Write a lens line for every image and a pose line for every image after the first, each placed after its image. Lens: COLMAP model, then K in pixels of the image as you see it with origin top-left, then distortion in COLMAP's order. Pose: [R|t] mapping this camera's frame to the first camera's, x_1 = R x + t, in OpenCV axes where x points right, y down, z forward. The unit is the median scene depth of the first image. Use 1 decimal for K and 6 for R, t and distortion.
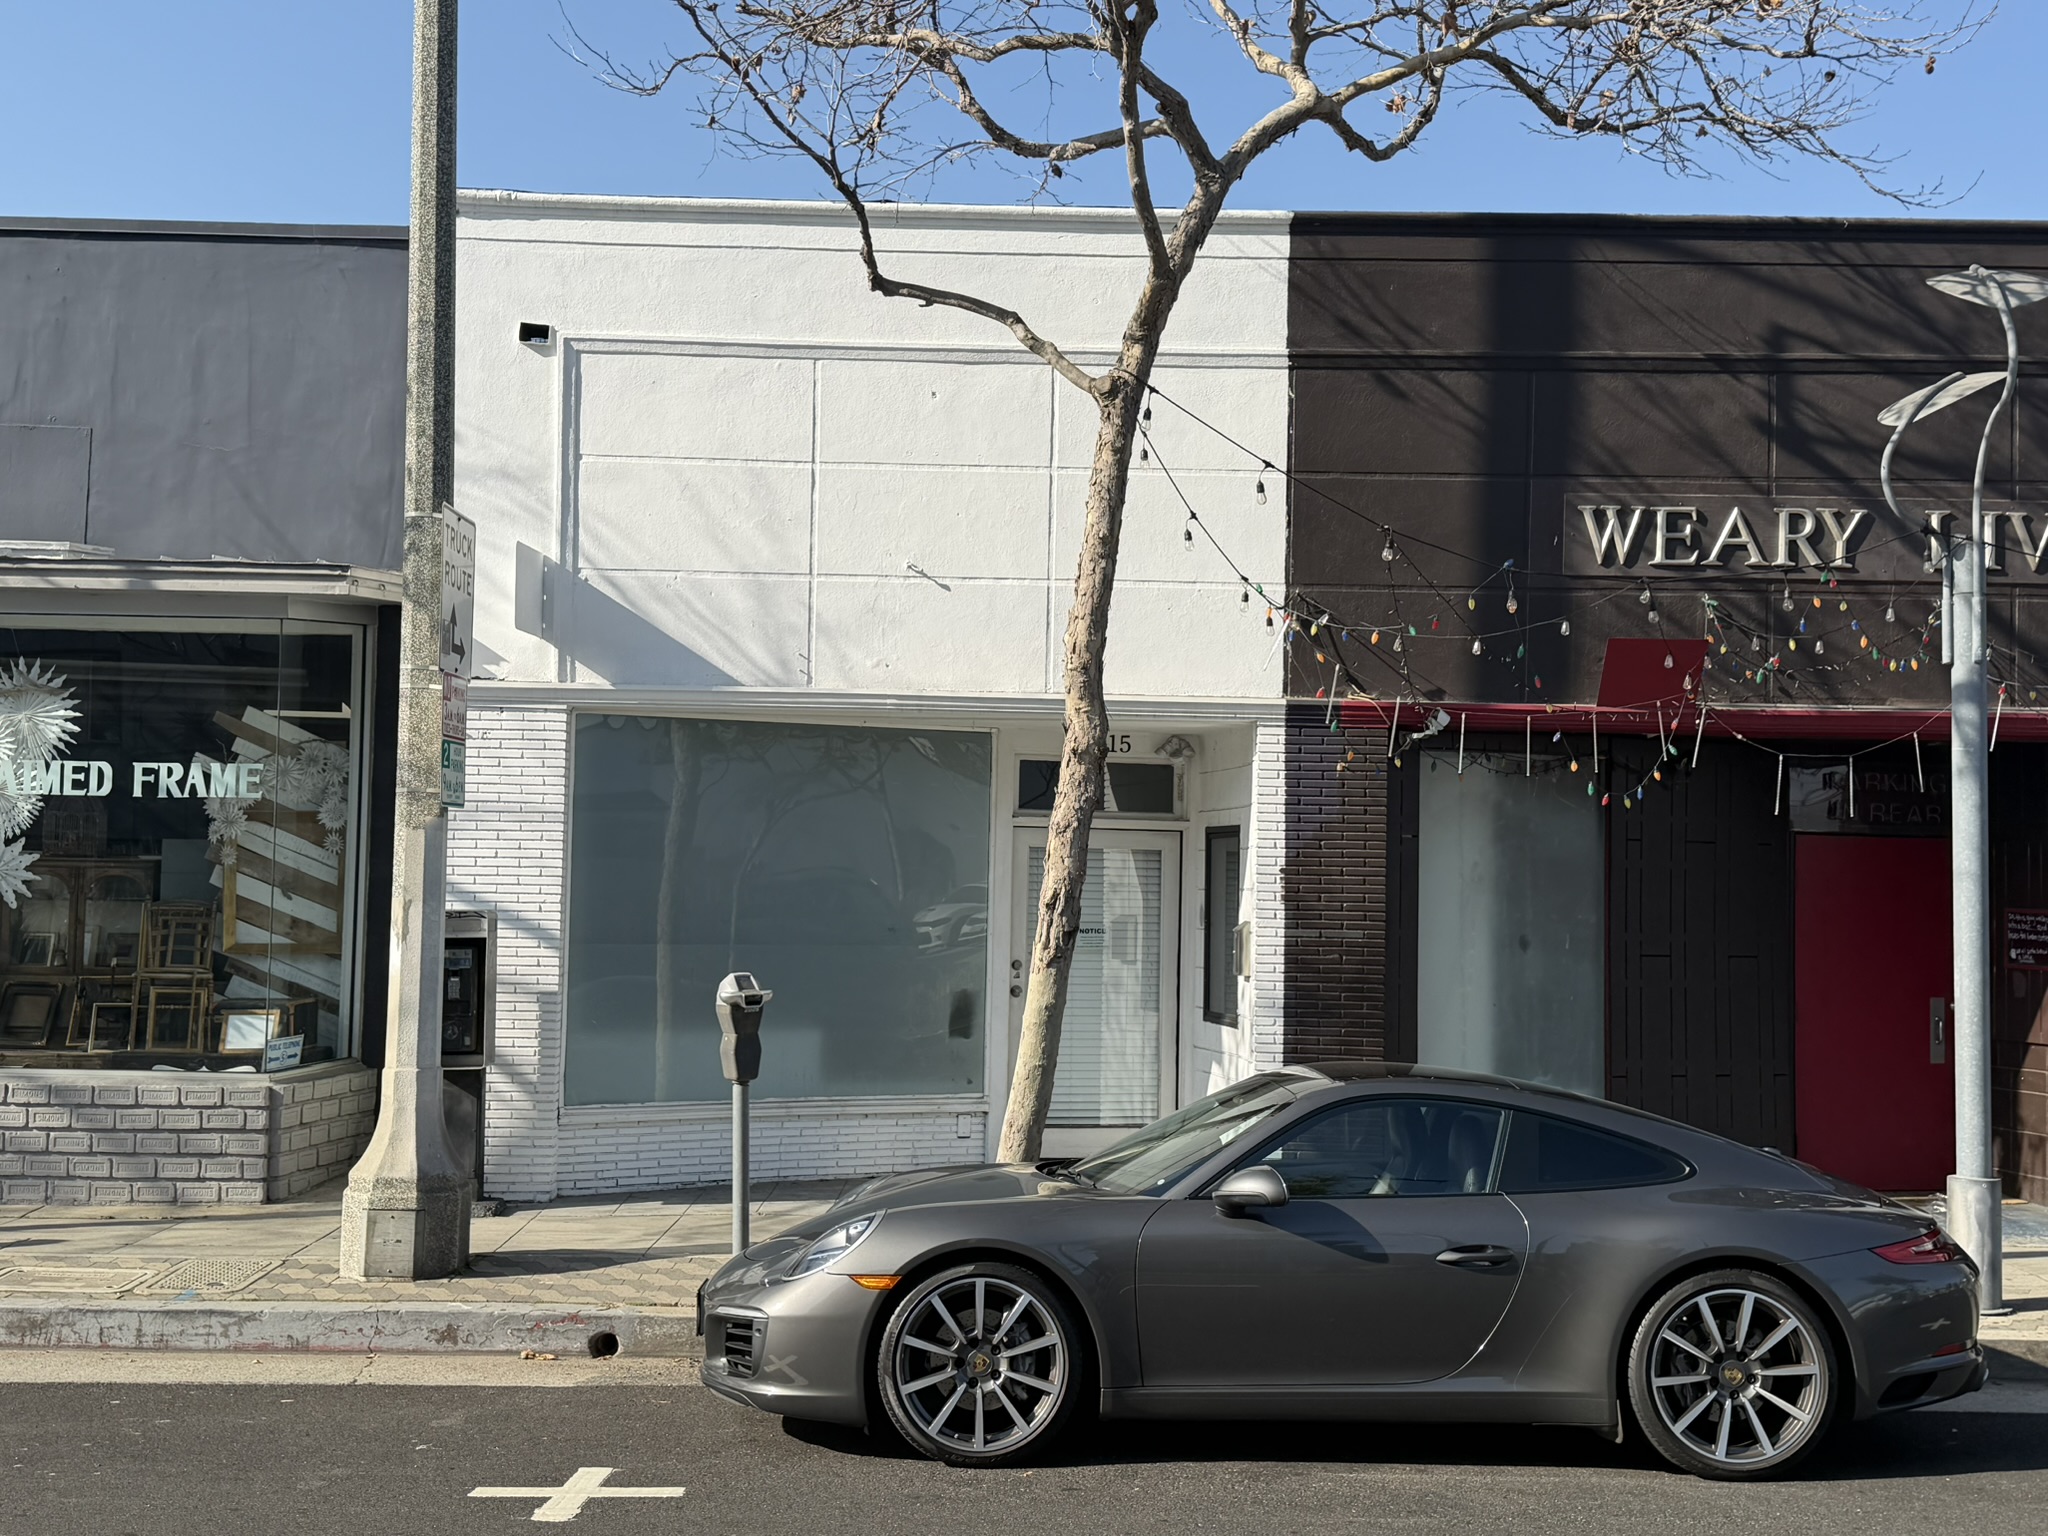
lens RADIAL K [[2257.4, 0, 1013.8], [0, 2257.4, 780.7], [0, 0, 1]] dist [0.224060, -0.554787]
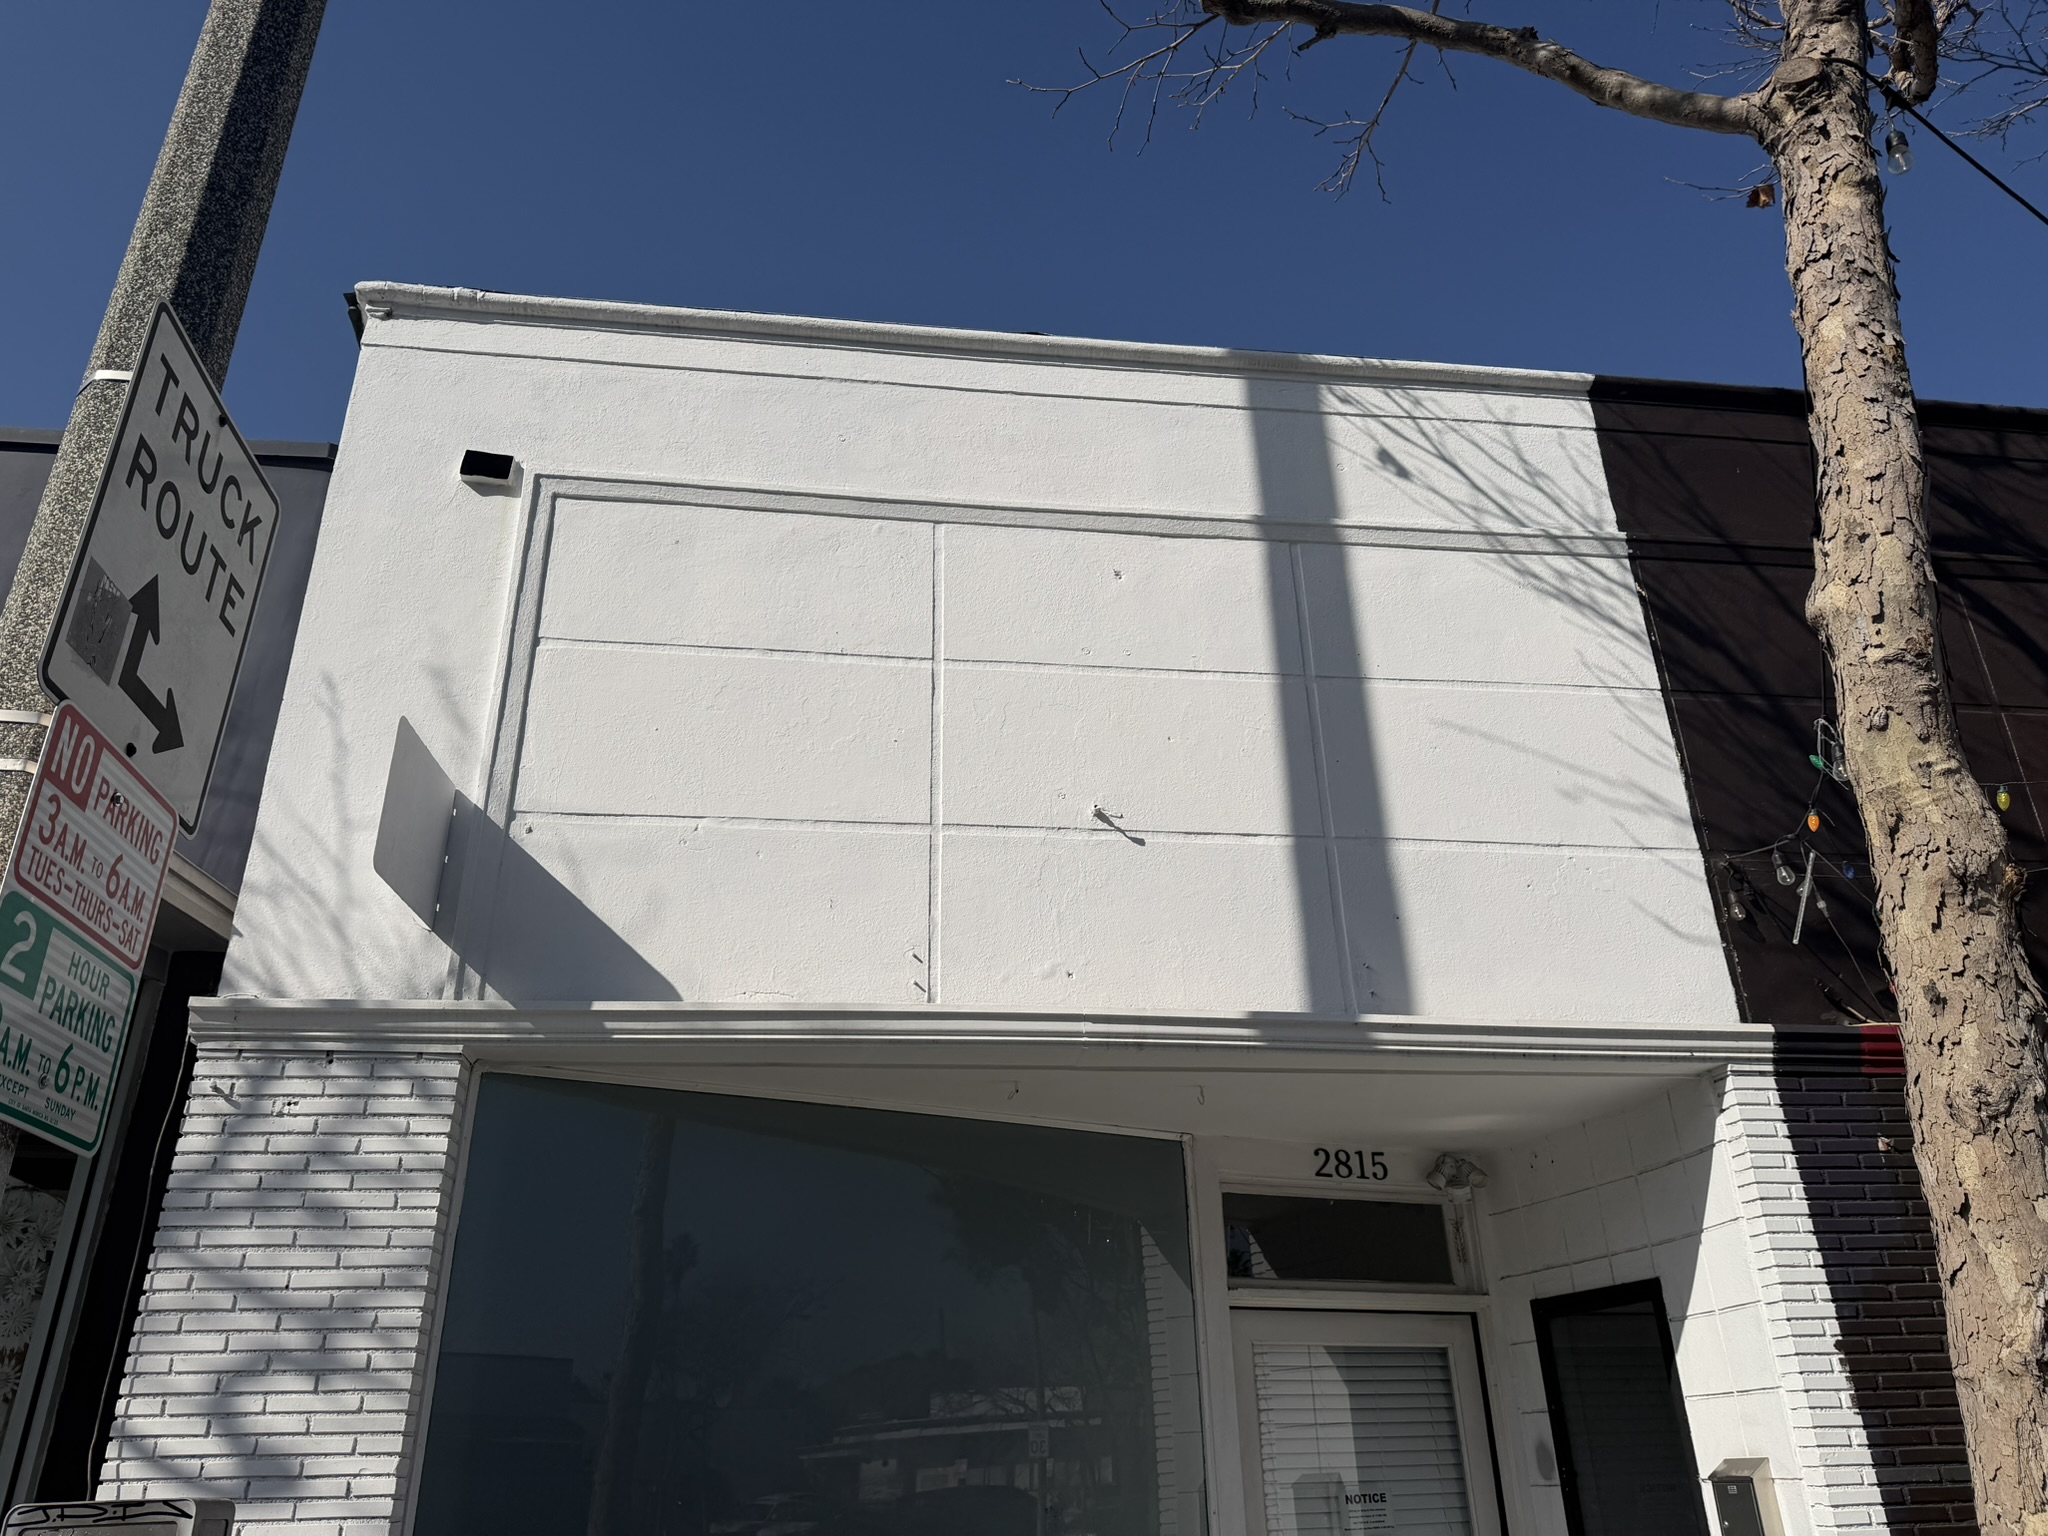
lens RADIAL K [[1423.7, 0, 1043.9], [0, 1423.7, 773.5], [0, 0, 1]] dist [0.084938, -0.120069]
pose [[0.990493, 0.018300, 0.136337, -0.116371], [0.037568, 0.917448, -0.396077, 0.044917], [-0.132330, 0.397434, 0.908039, 0.689010]]
